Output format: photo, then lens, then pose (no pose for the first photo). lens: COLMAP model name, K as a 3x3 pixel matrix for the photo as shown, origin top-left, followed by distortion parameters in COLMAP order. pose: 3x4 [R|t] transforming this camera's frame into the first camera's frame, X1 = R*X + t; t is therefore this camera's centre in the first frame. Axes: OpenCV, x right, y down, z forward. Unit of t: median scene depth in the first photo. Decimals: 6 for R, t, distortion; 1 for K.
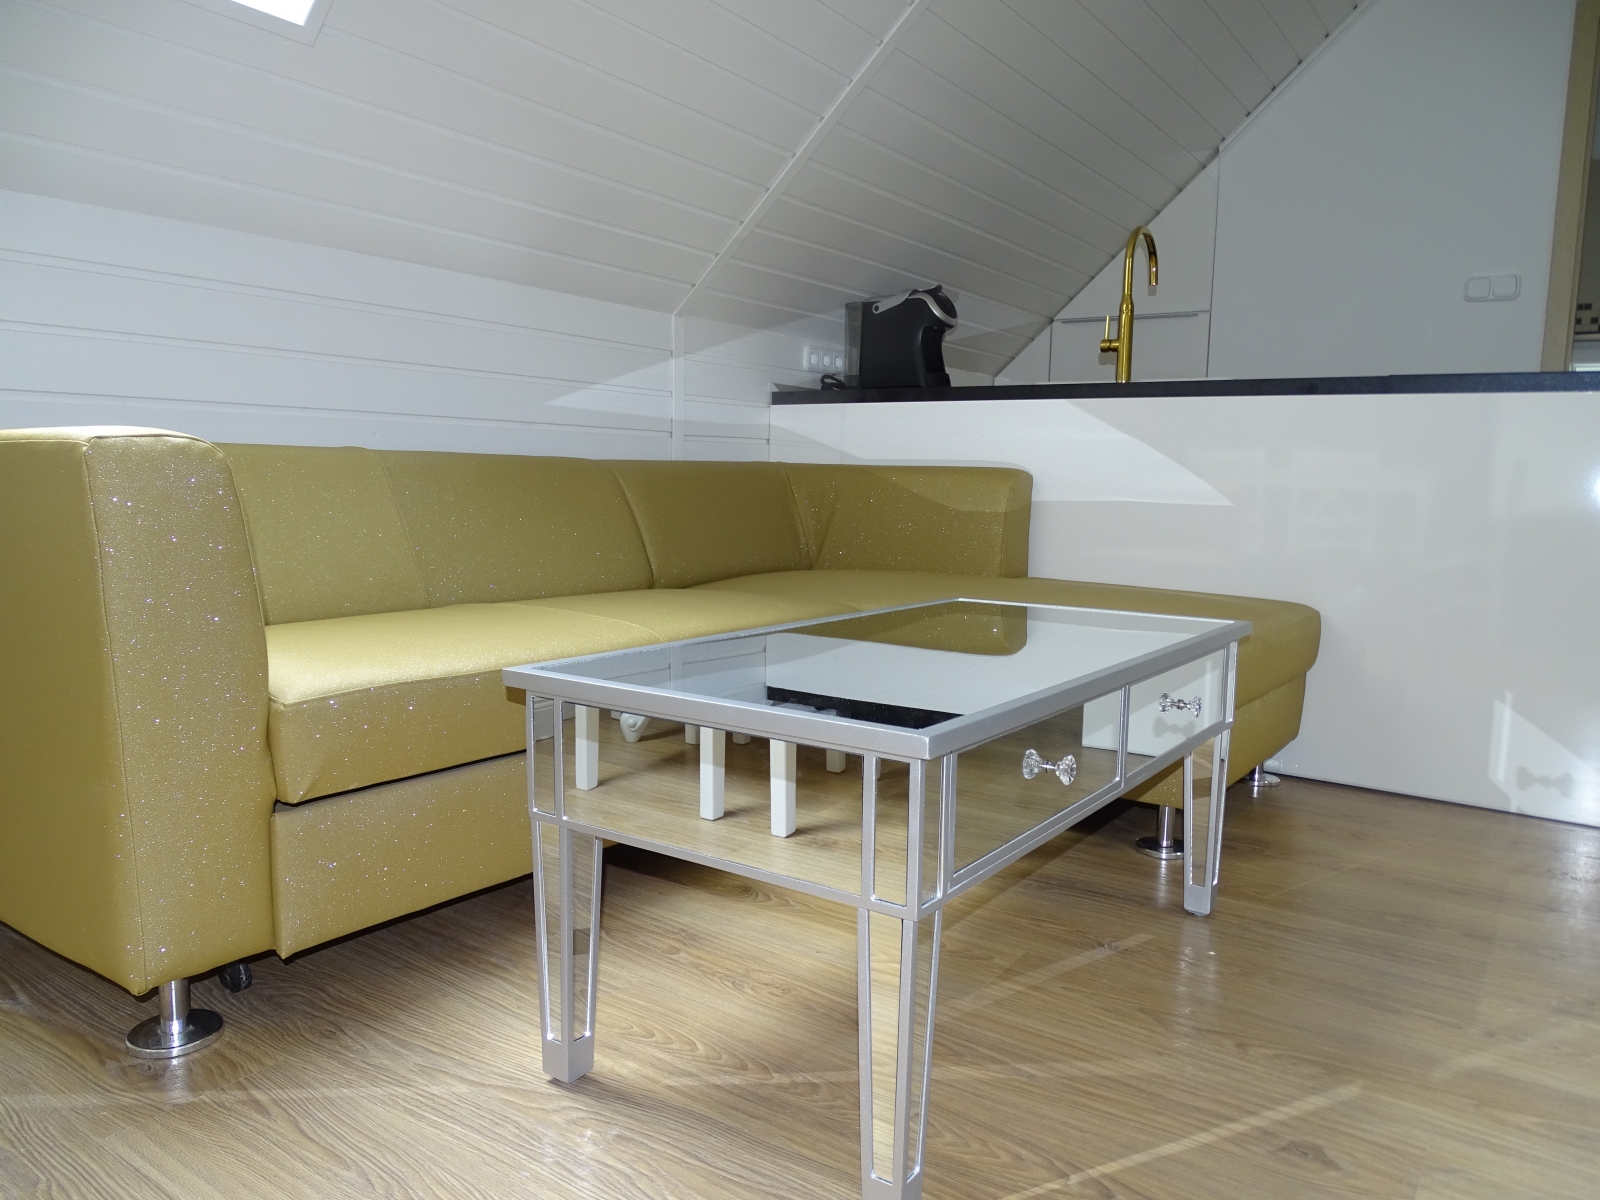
lens RADIAL K [[1148.9, 0, 798.3], [0, 1148.9, 599.5], [0, 0, 1]] dist [0.008466, -0.004156]
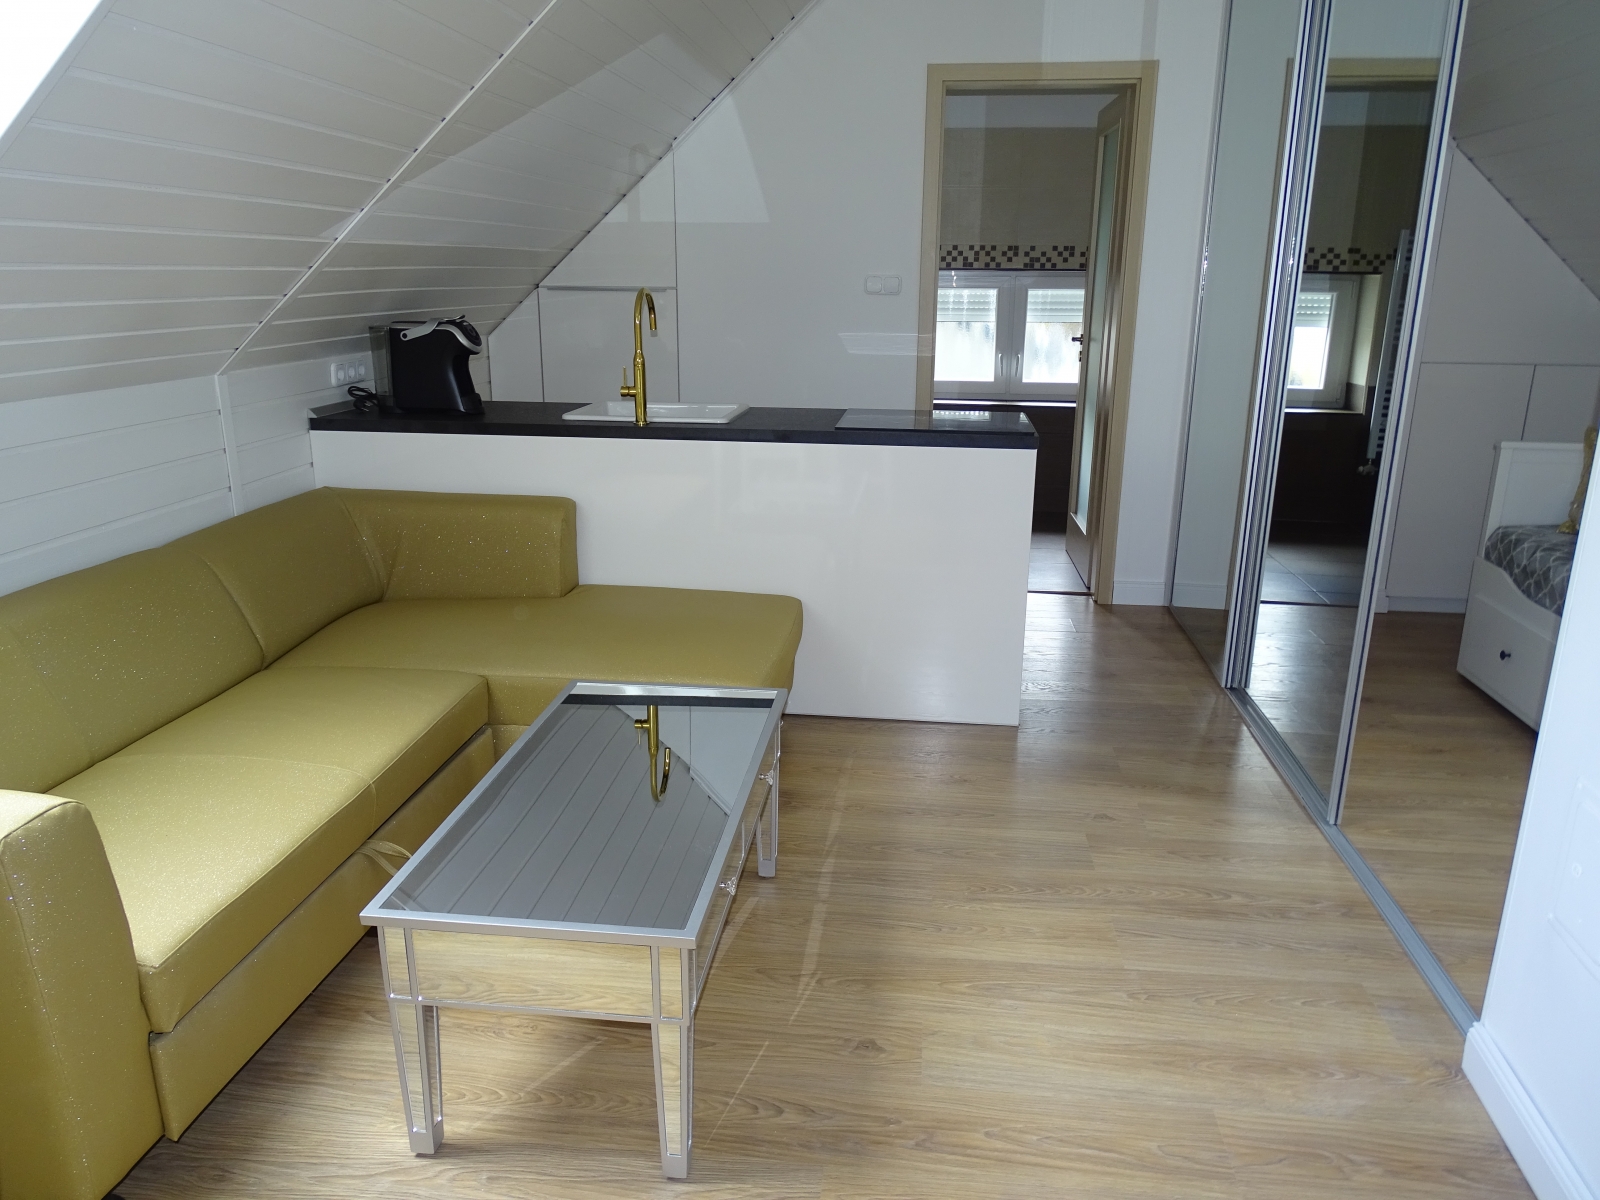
lens RADIAL K [[1148.9, 0, 797.2], [0, 1148.9, 598.9], [0, 0, 1]] dist [0.008466, -0.004156]
pose [[0.883072, -0.146269, 0.445859, -0.309674], [0.066239, 0.979518, 0.190148, -0.479619], [-0.464539, -0.138381, 0.874674, -0.376244]]
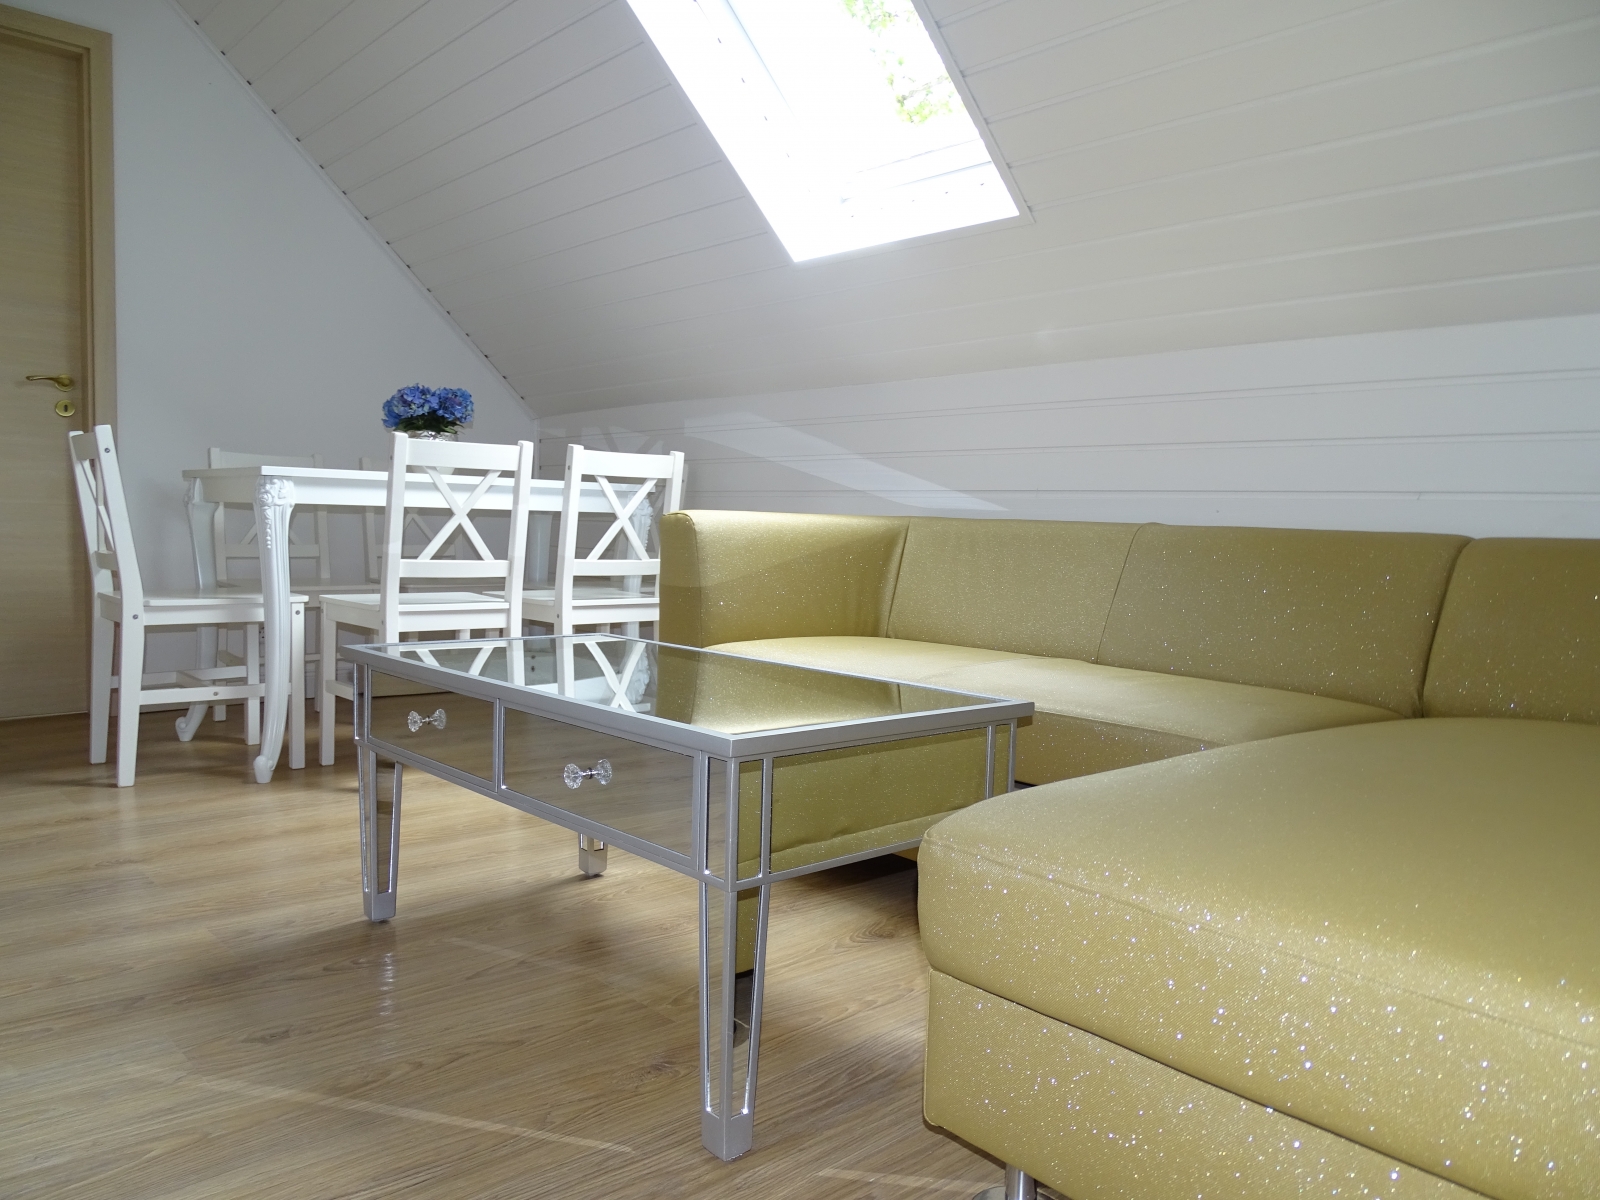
lens RADIAL K [[1148.9, 0, 802.5], [0, 1148.9, 596.2], [0, 0, 1]] dist [0.008466, -0.004156]
pose [[-0.216920, 0.032058, -0.975663, 1.296057], [-0.138573, 0.988328, 0.063283, -0.137605], [0.966304, 0.148928, -0.209946, 1.481295]]
